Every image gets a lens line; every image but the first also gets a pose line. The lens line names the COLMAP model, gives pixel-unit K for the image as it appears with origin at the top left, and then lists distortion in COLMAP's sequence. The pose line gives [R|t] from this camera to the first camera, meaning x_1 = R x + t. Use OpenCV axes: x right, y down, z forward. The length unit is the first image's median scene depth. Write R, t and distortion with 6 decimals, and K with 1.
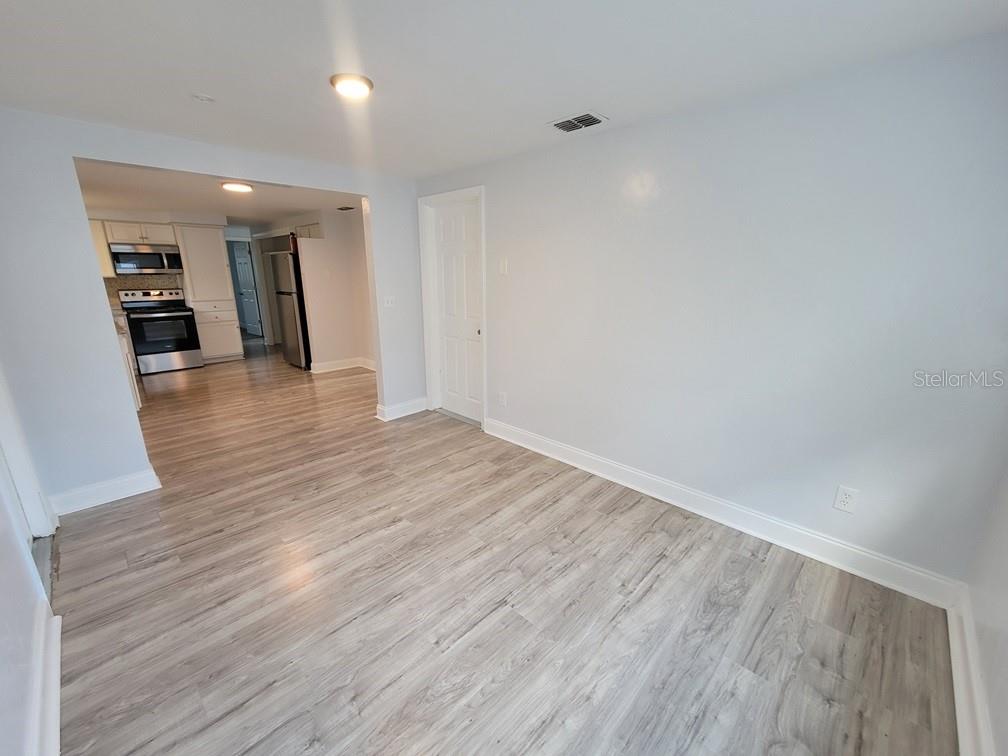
lens RADIAL K [[410.8, 0, 499.8], [0, 410.8, 383.6], [0, 0, 1]] dist [0.000641, 0.000235]
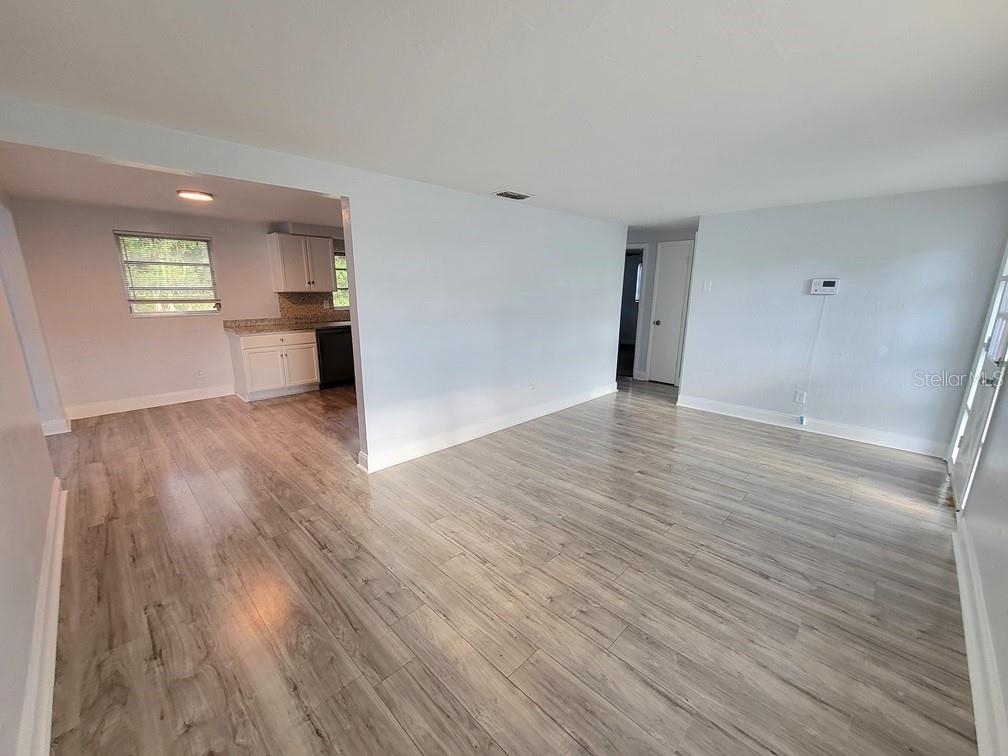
lens RADIAL K [[412.3, 0, 499.8], [0, 412.3, 376.7], [0, 0, 1]] dist [-0.000462, -0.000584]
pose [[-0.018857, 0.219141, -0.975511, 0.226686], [-0.272918, 0.937503, 0.215879, -0.317585], [0.961852, 0.270305, 0.042129, 1.128441]]
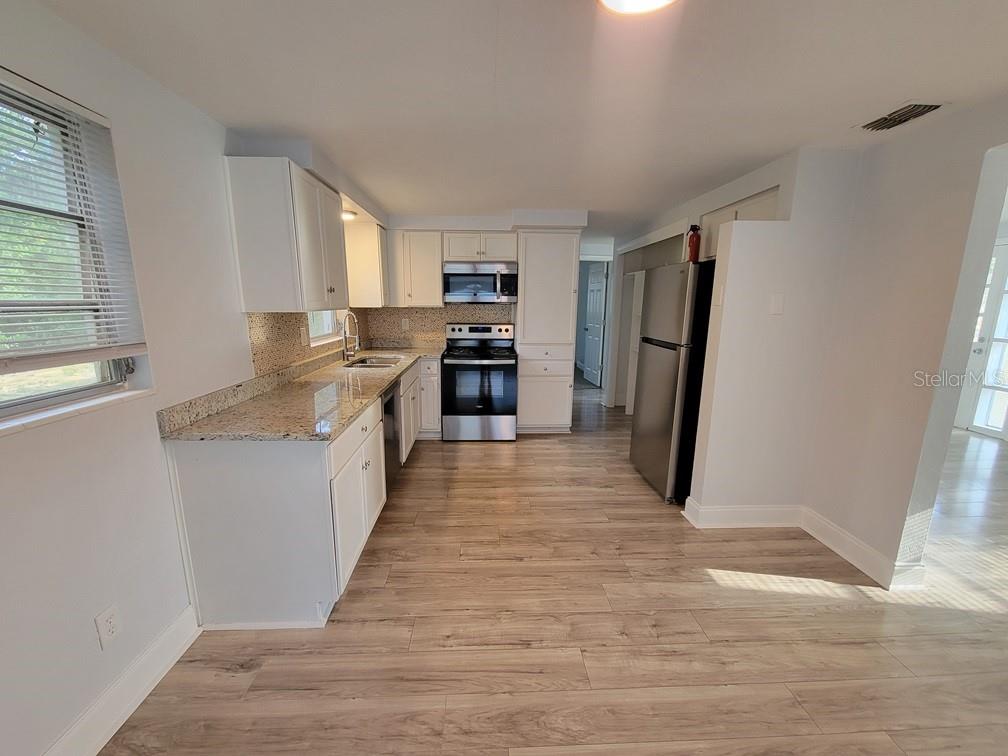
lens RADIAL K [[410.7, 0, 499.4], [0, 410.7, 382.0], [0, 0, 1]] dist [-0.001898, -0.001199]
pose [[0.723934, 0.139275, -0.675664, -0.321599], [-0.189068, 0.981964, -0.000162, -0.136934], [0.663456, 0.127863, 0.737209, 0.508616]]
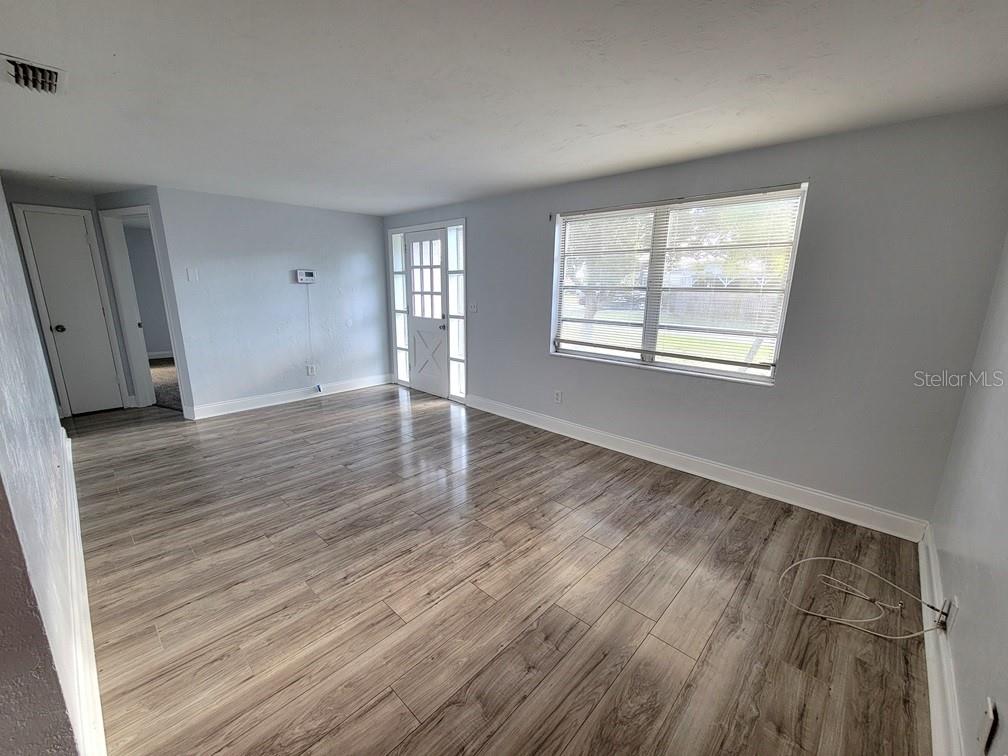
lens RADIAL K [[410.8, 0, 499.8], [0, 410.8, 383.6], [0, 0, 1]] dist [0.000641, 0.000235]
pose [[0.999866, 0.011668, 0.011486, -0.095540], [-0.011282, 0.999387, -0.033154, -0.220658], [-0.011866, 0.033020, 0.999384, 0.817737]]
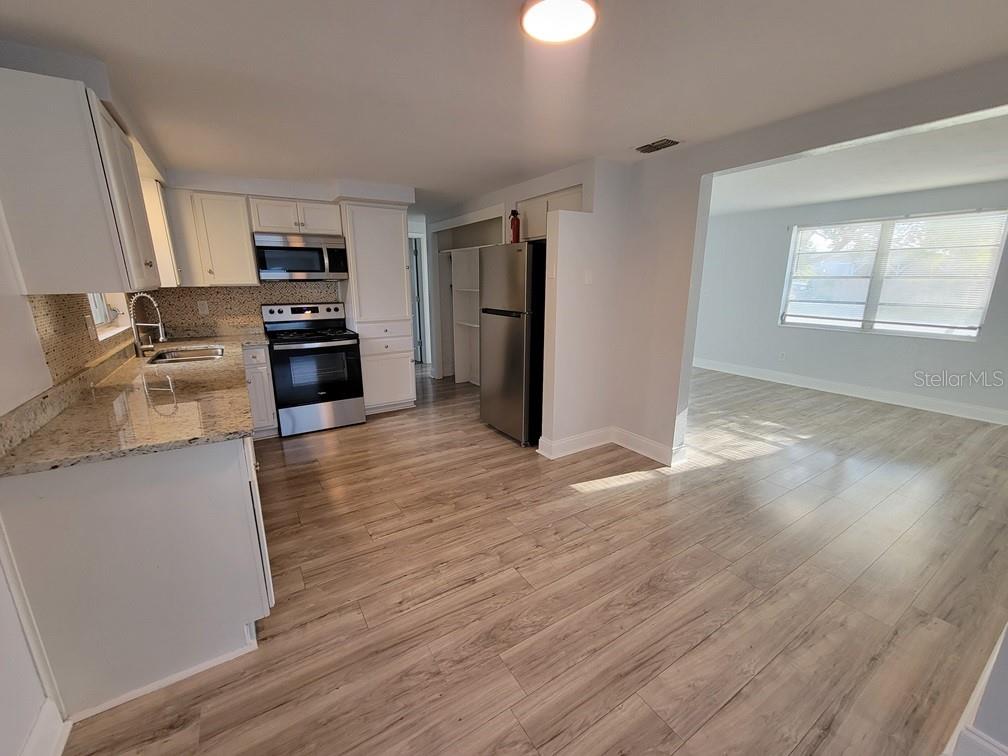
lens RADIAL K [[413.6, 0, 502.3], [0, 413.6, 380.9], [0, 0, 1]] dist [-0.002521, -0.000952]
pose [[0.971741, 0.053704, -0.229857, -0.385805], [-0.059411, 0.998072, -0.017974, -0.114337], [0.228449, 0.031122, 0.973058, 0.438214]]
